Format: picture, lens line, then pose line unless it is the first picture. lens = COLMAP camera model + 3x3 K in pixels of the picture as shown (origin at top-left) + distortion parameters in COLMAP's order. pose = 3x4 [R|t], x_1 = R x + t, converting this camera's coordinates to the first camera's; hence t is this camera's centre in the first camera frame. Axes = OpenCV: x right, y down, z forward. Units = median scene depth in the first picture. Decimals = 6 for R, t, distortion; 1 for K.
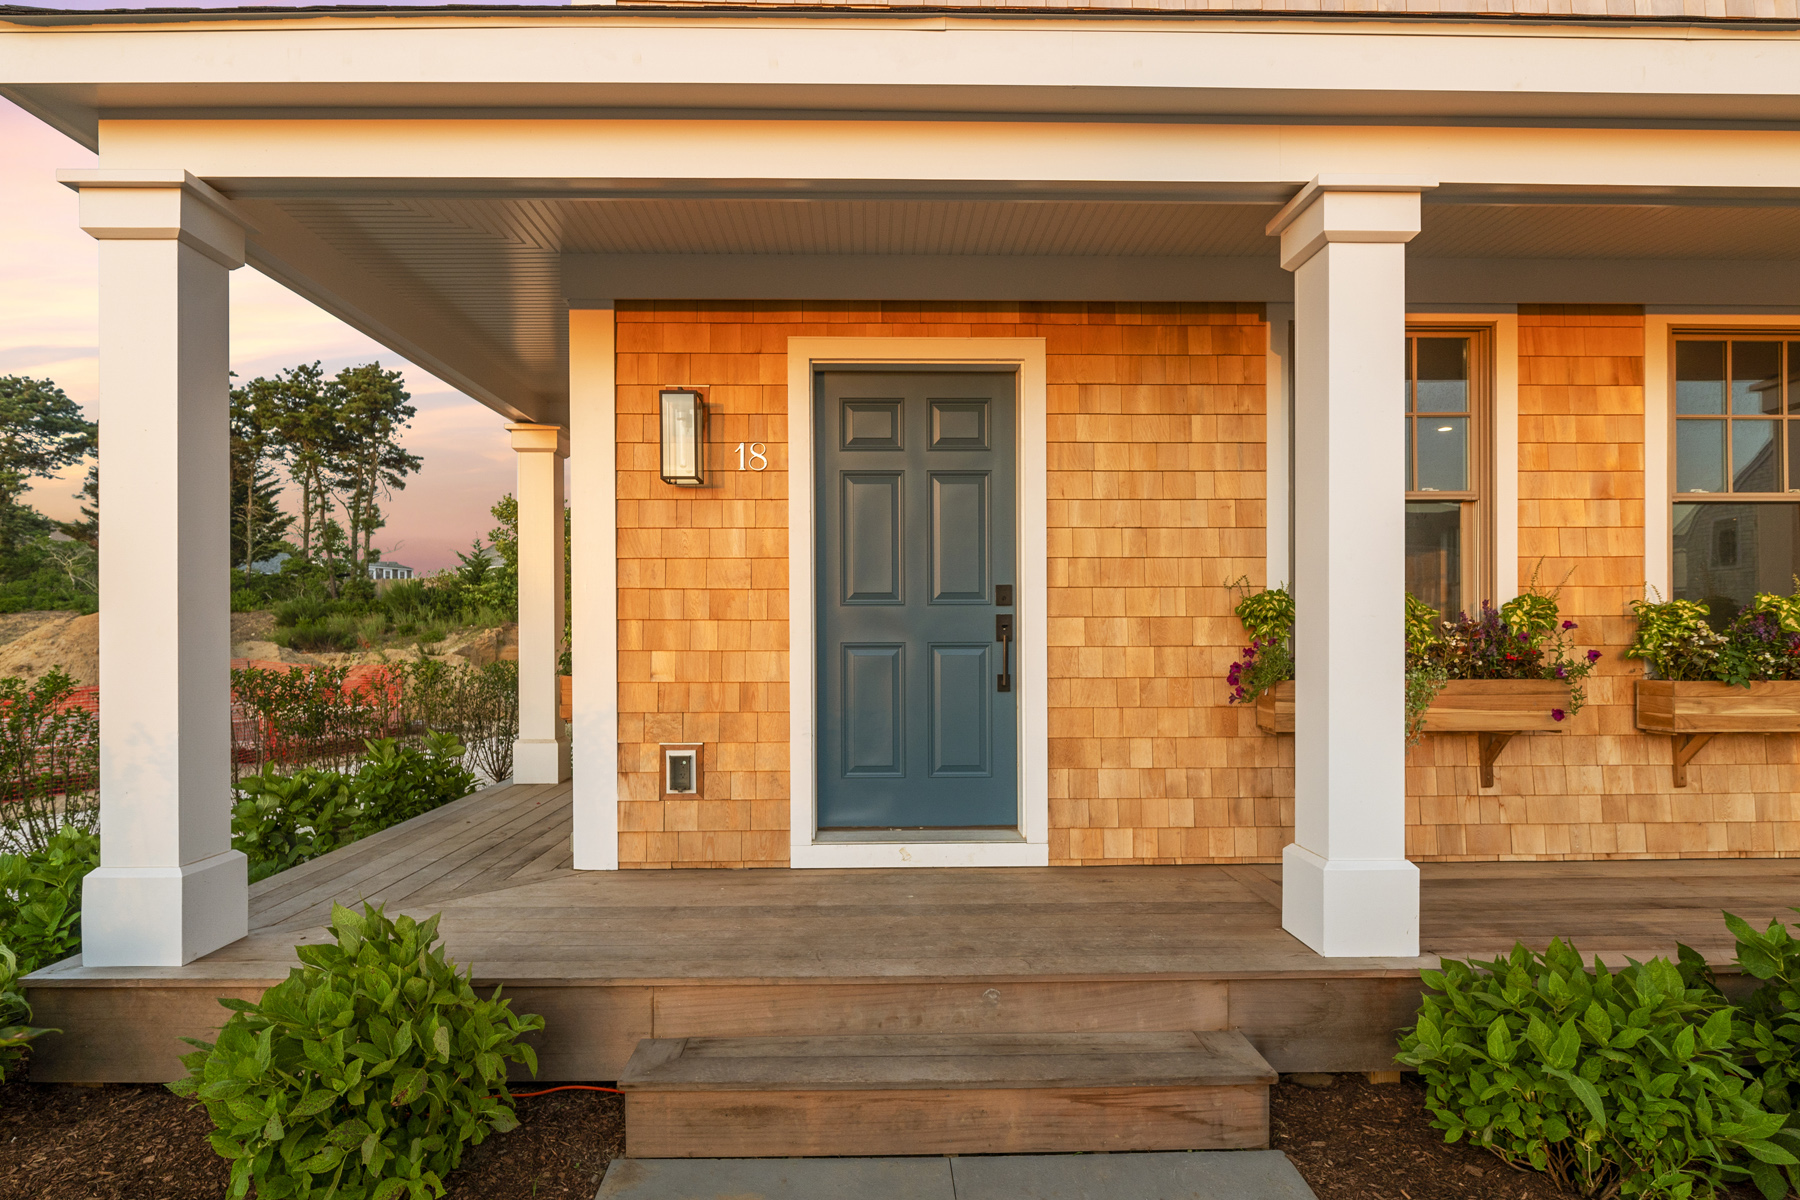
lens RADIAL K [[981.3, 0, 1031.9], [0, 981.3, 639.5], [0, 0, 1]] dist [-0.001231, -0.002192]
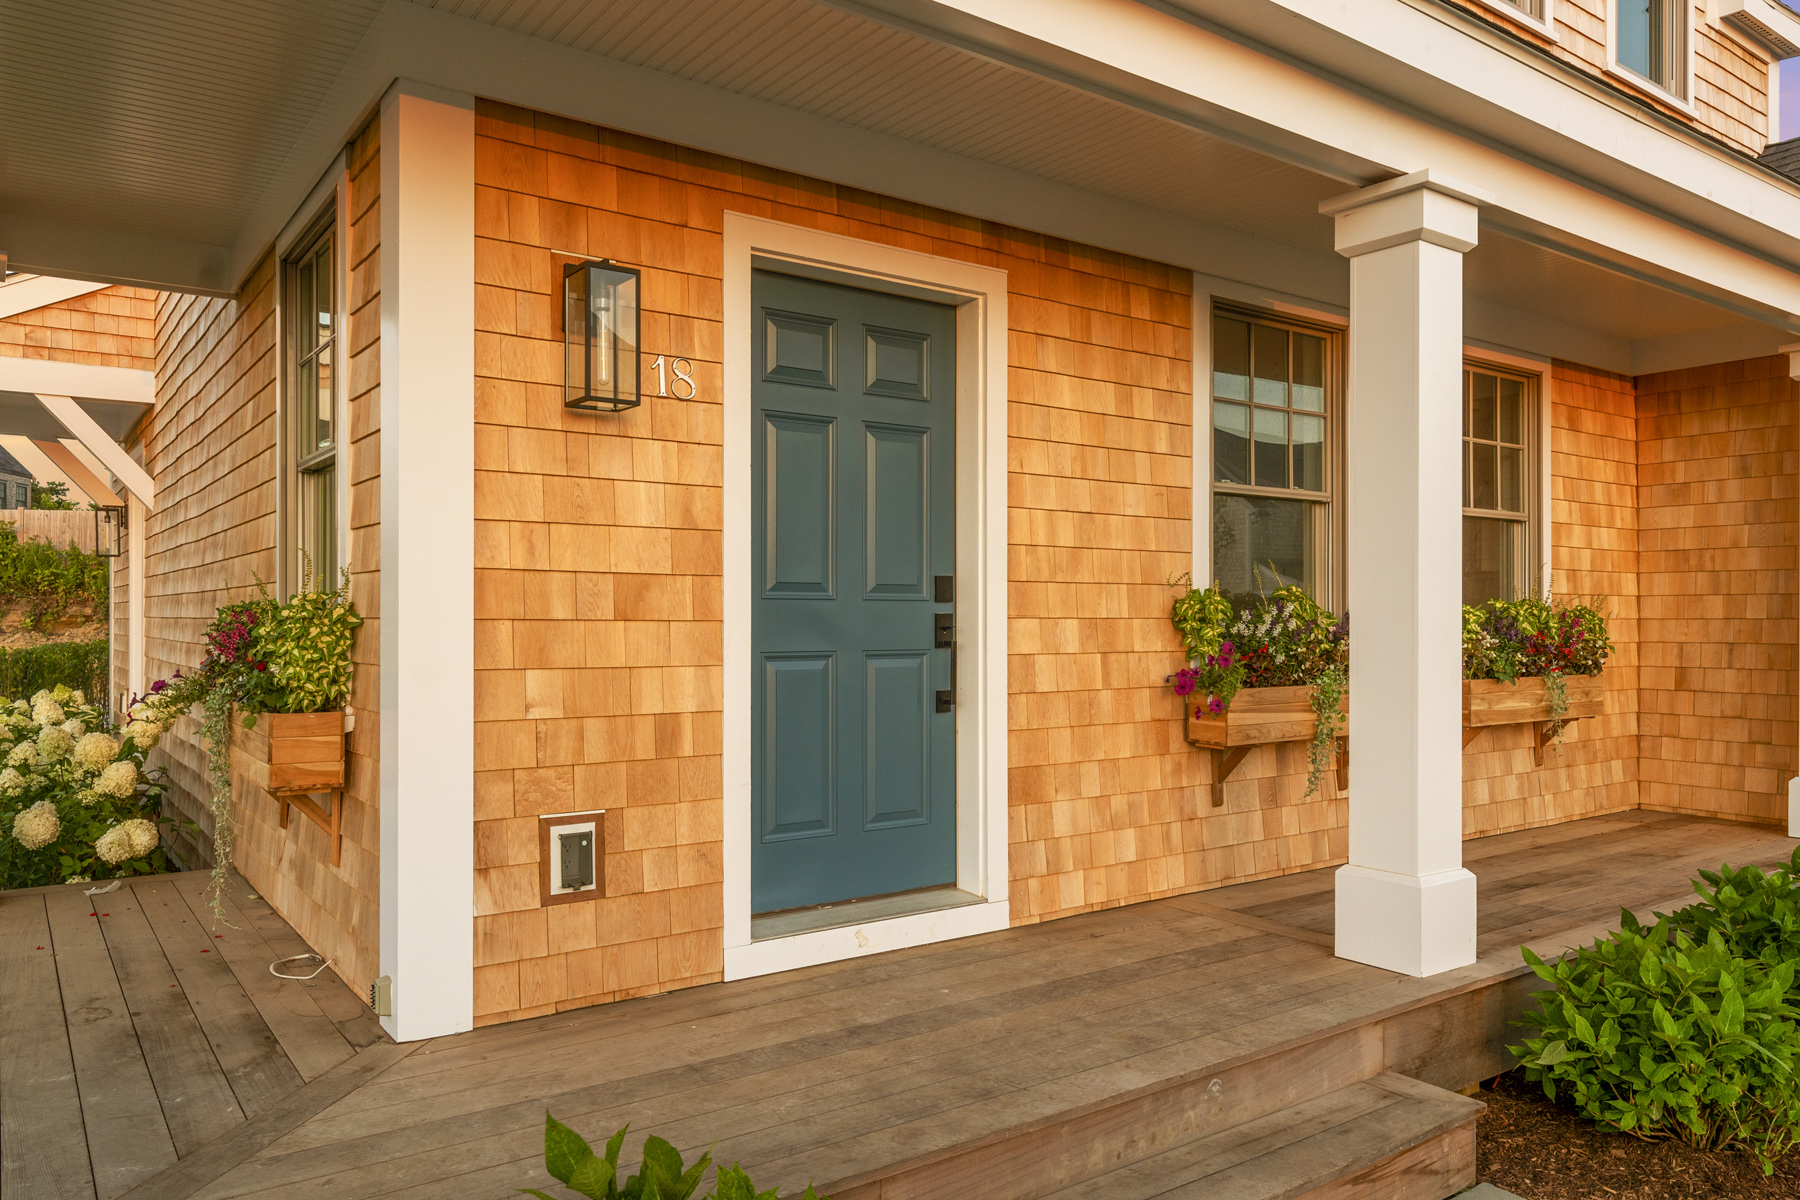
lens RADIAL K [[1229.7, 0, 847.4], [0, 1229.7, 611.8], [0, 0, 1]] dist [-0.002094, -0.001524]
pose [[0.834014, 0.006887, 0.551700, -0.649936], [-0.002672, 0.999961, -0.008443, -0.019130], [-0.551736, 0.005568, 0.834000, 0.233190]]
